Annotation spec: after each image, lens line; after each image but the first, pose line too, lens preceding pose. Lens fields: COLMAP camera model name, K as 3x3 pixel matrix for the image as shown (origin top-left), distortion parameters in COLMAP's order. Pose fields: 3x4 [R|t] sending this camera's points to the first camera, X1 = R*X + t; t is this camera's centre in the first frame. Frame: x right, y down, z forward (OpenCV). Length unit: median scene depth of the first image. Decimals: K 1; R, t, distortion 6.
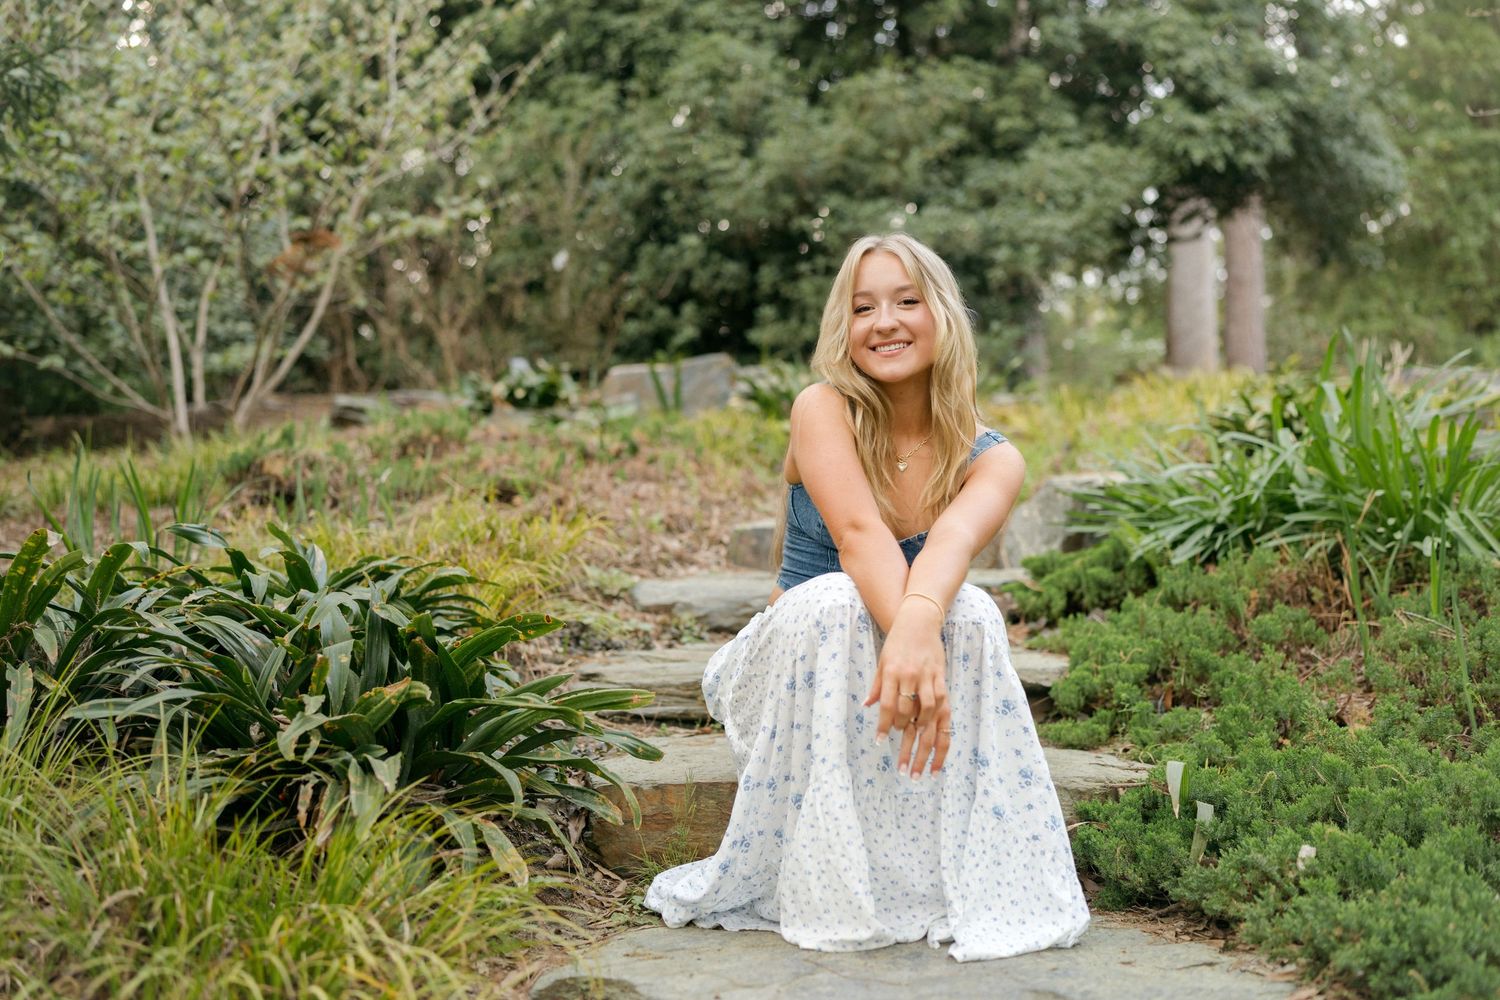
lens RADIAL K [[1601.7, 0, 750.0], [0, 1601.7, 500.0], [0, 0, 1]] dist [0.005638, 0.003509]
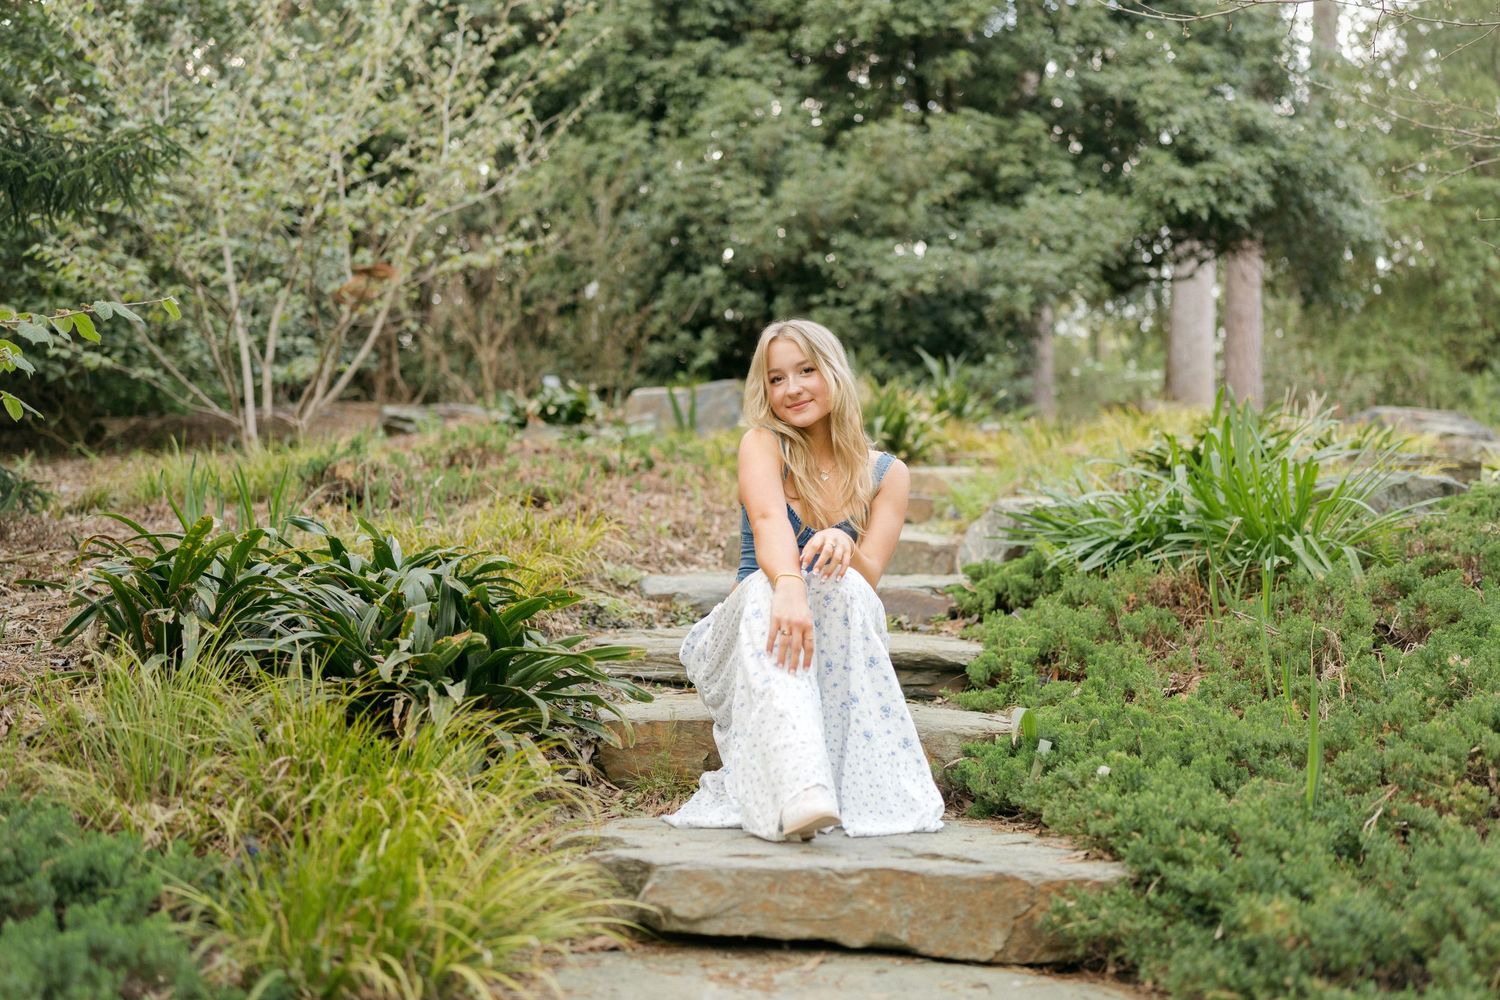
lens RADIAL K [[1601.7, 0, 750.0], [0, 1601.7, 500.0], [0, 0, 1]] dist [0.005638, 0.003509]
pose [[0.999454, 0.028789, -0.016216, 0.016085], [-0.028916, 0.999552, -0.007668, 0.000518], [0.015988, 0.008133, 0.999839, -0.126733]]
